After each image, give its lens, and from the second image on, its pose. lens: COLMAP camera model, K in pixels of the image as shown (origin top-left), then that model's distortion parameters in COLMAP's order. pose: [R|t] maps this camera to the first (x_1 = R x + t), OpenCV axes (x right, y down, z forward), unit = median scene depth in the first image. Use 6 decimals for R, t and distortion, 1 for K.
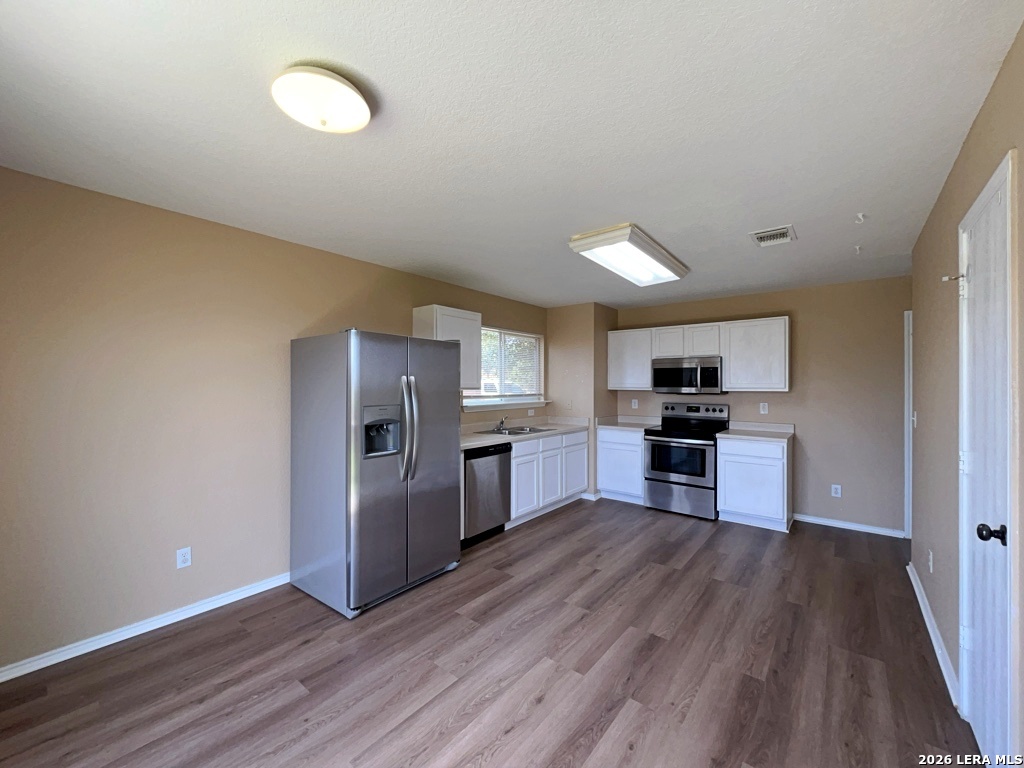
lens RADIAL K [[413.4, 0, 514.9], [0, 413.4, 385.4], [0, 0, 1]] dist [-0.002198, -0.000092]
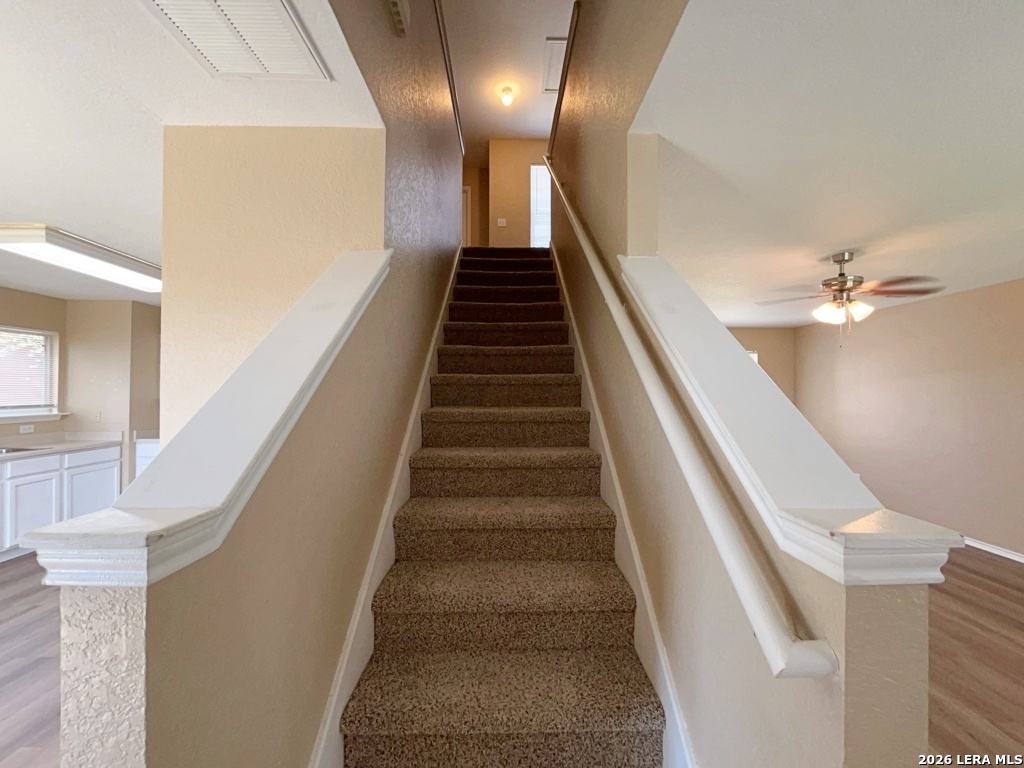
lens RADIAL K [[413.4, 0, 511.1], [0, 413.4, 386.2], [0, 0, 1]] dist [-0.002198, -0.000092]
pose [[0.770962, 0.006425, 0.636848, 0.371131], [-0.001023, 0.999960, -0.008850, -0.014293], [-0.636880, 0.006172, 0.770938, -0.289840]]
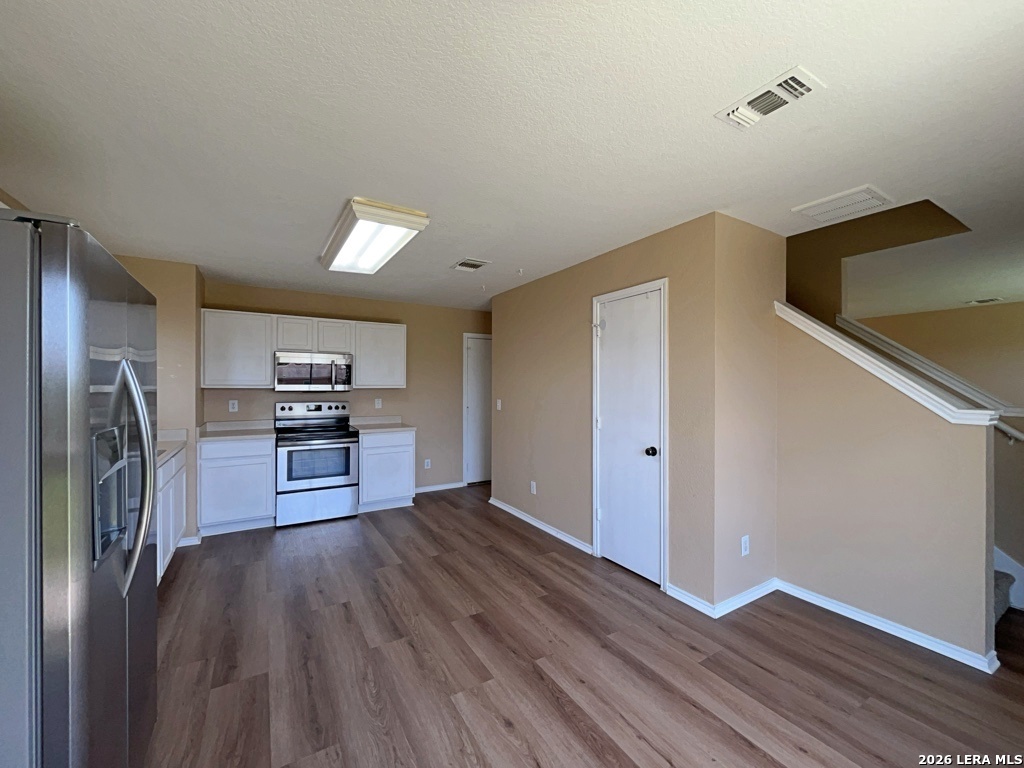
lens RADIAL K [[413.4, 0, 514.6], [0, 413.4, 384.7], [0, 0, 1]] dist [-0.002198, -0.000092]
pose [[0.339054, -0.001132, 0.940766, -0.416228], [-0.001598, 0.999997, 0.001780, 0.003173], [-0.940766, -0.002107, 0.339051, 0.352563]]
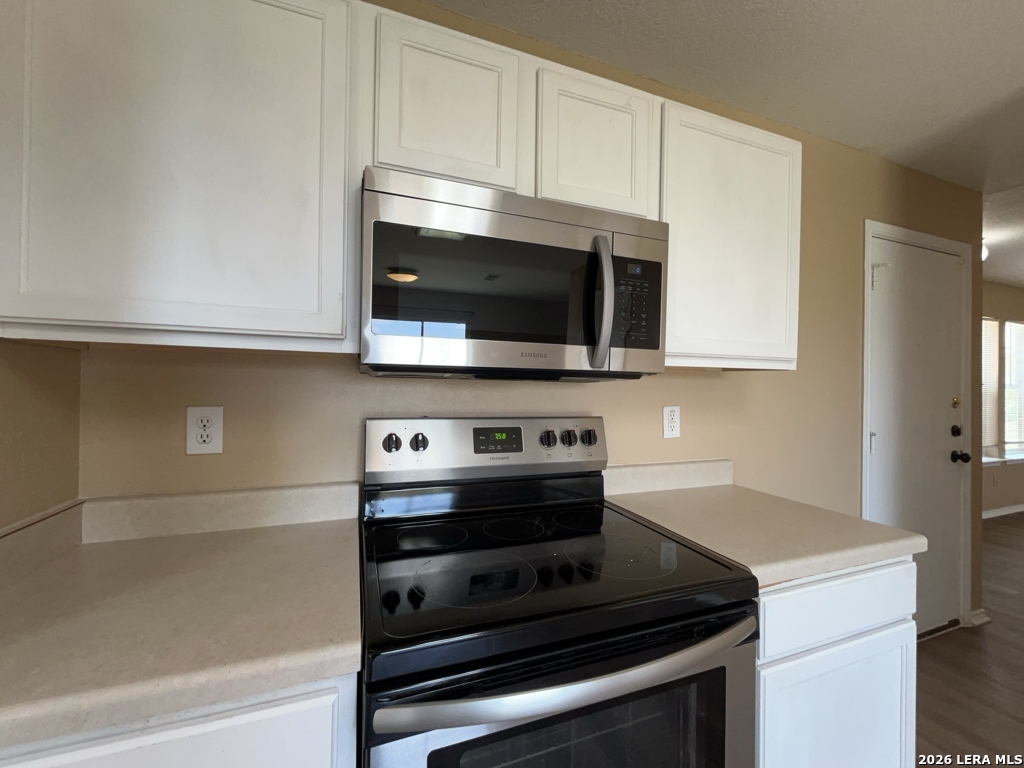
lens RADIAL K [[413.4, 0, 513.2], [0, 413.4, 385.5], [0, 0, 1]] dist [-0.002198, -0.000092]
pose [[0.507610, 0.007718, 0.861552, 0.305092], [-0.010880, 0.999938, -0.002547, 0.035129], [-0.861518, -0.008081, 0.507662, 1.206129]]
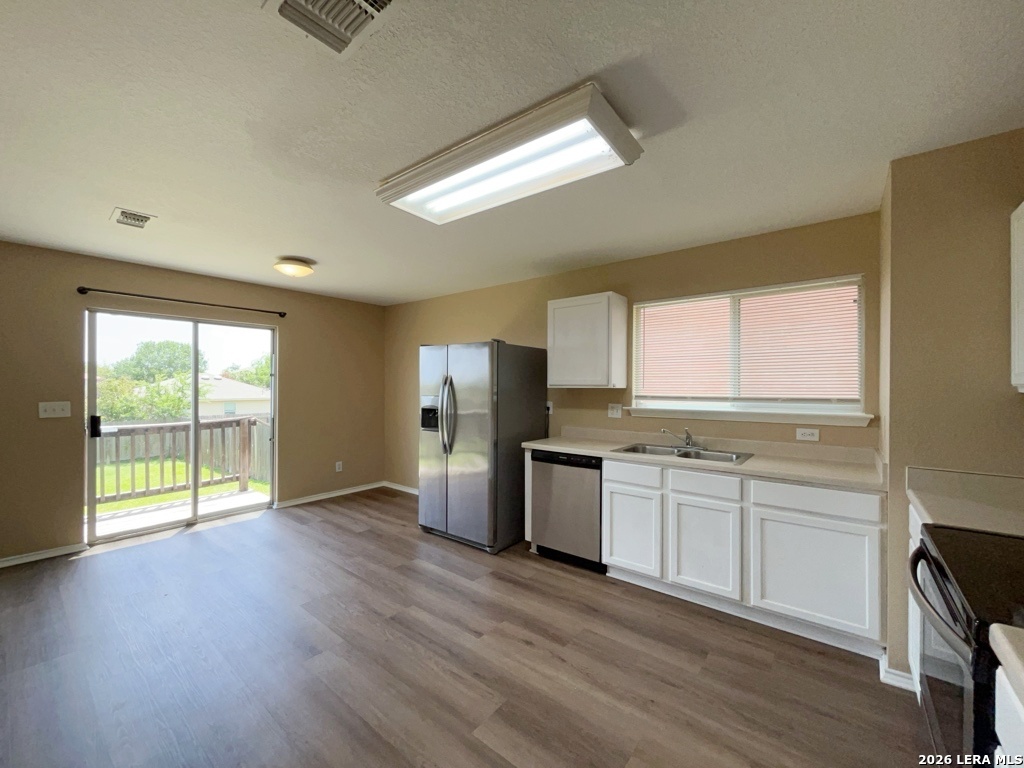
lens RADIAL K [[413.4, 0, 512.6], [0, 413.4, 383.6], [0, 0, 1]] dist [-0.002198, -0.000092]
pose [[-0.000270, -0.003888, -0.999992, 0.821136], [-0.002443, 0.999989, -0.003887, 0.008187], [0.999997, 0.002442, -0.000279, 0.937782]]
